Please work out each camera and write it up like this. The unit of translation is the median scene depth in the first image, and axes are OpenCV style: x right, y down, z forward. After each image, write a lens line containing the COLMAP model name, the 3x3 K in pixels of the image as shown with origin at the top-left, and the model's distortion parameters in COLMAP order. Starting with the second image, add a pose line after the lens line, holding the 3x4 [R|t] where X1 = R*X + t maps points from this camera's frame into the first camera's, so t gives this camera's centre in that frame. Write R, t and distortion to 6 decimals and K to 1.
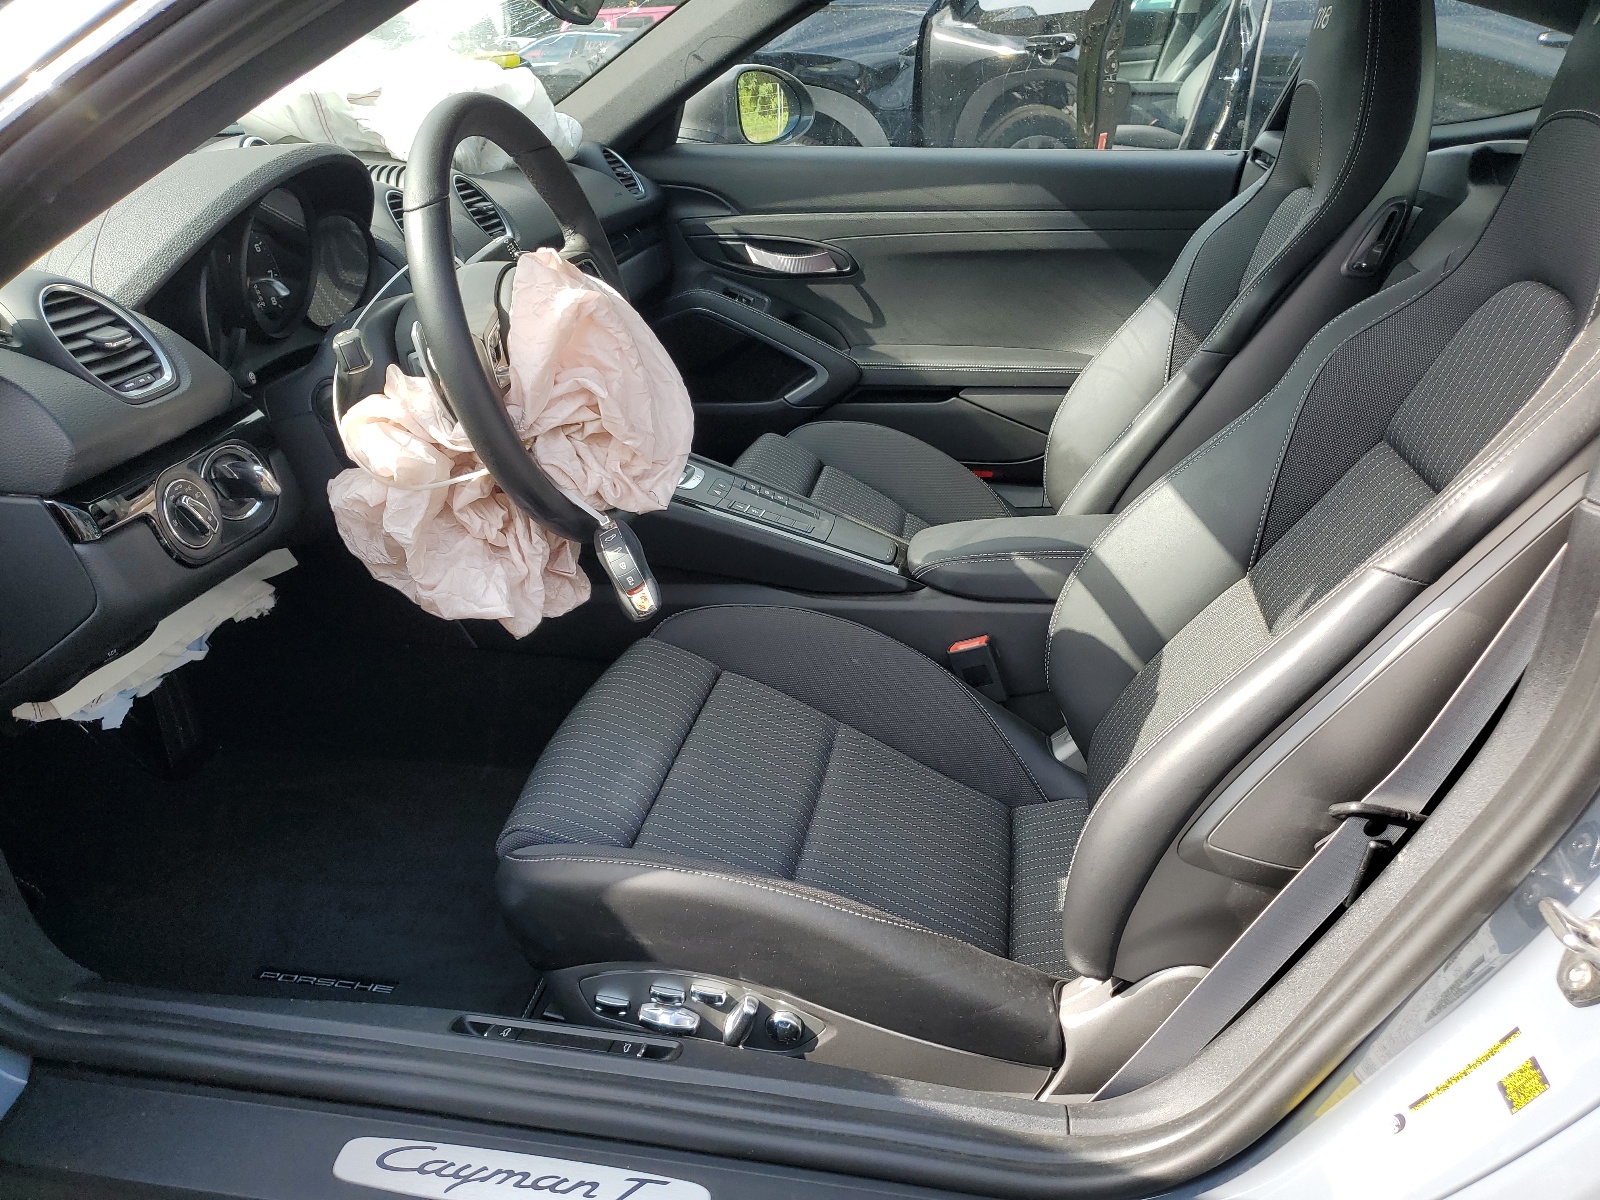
lens RADIAL K [[1222.6, 0, 800.0], [0, 1222.6, 600.0], [0, 0, 1]] dist [0.004793, 0.003085]
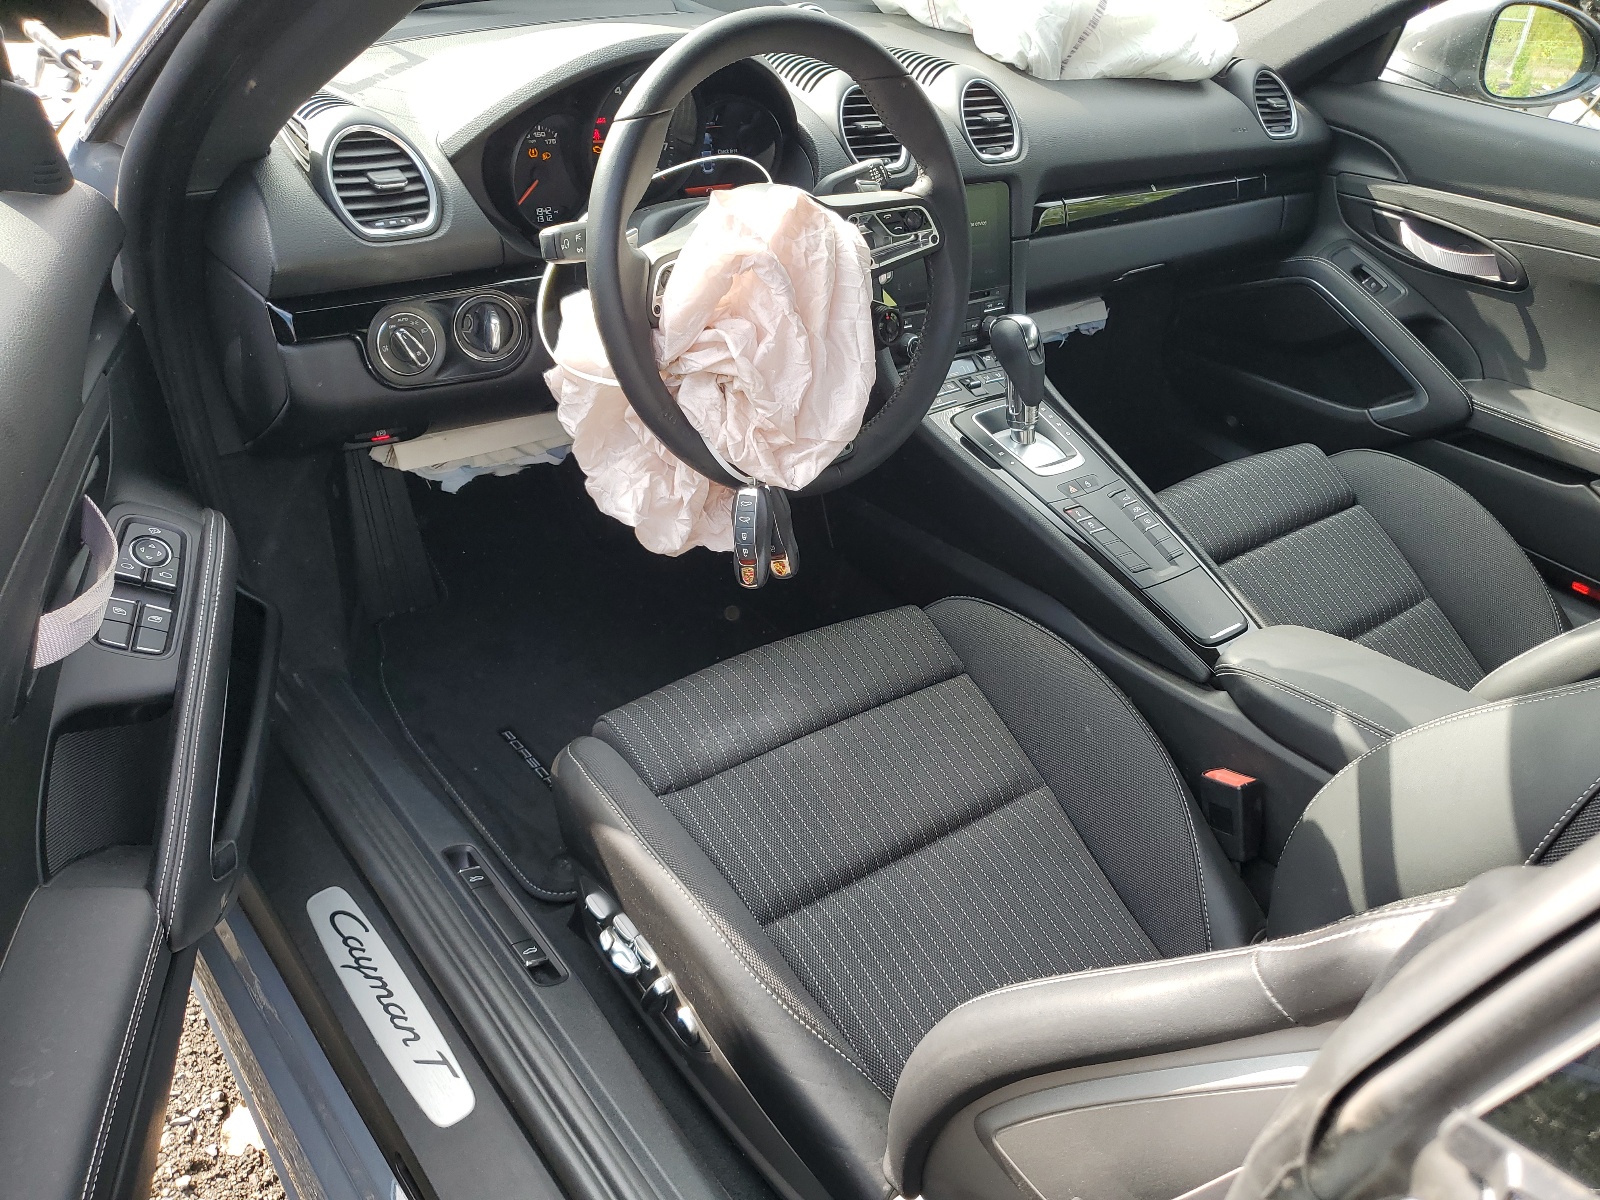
lens RADIAL K [[1201.4, 0, 799.8], [0, 1201.4, 618.6], [0, 0, 1]] dist [-0.003660, 0.002194]
pose [[0.748818, 0.419176, -0.513385, 0.314683], [-0.353472, 0.907819, 0.225658, -0.150322], [0.560651, 0.012491, 0.827958, 0.185932]]
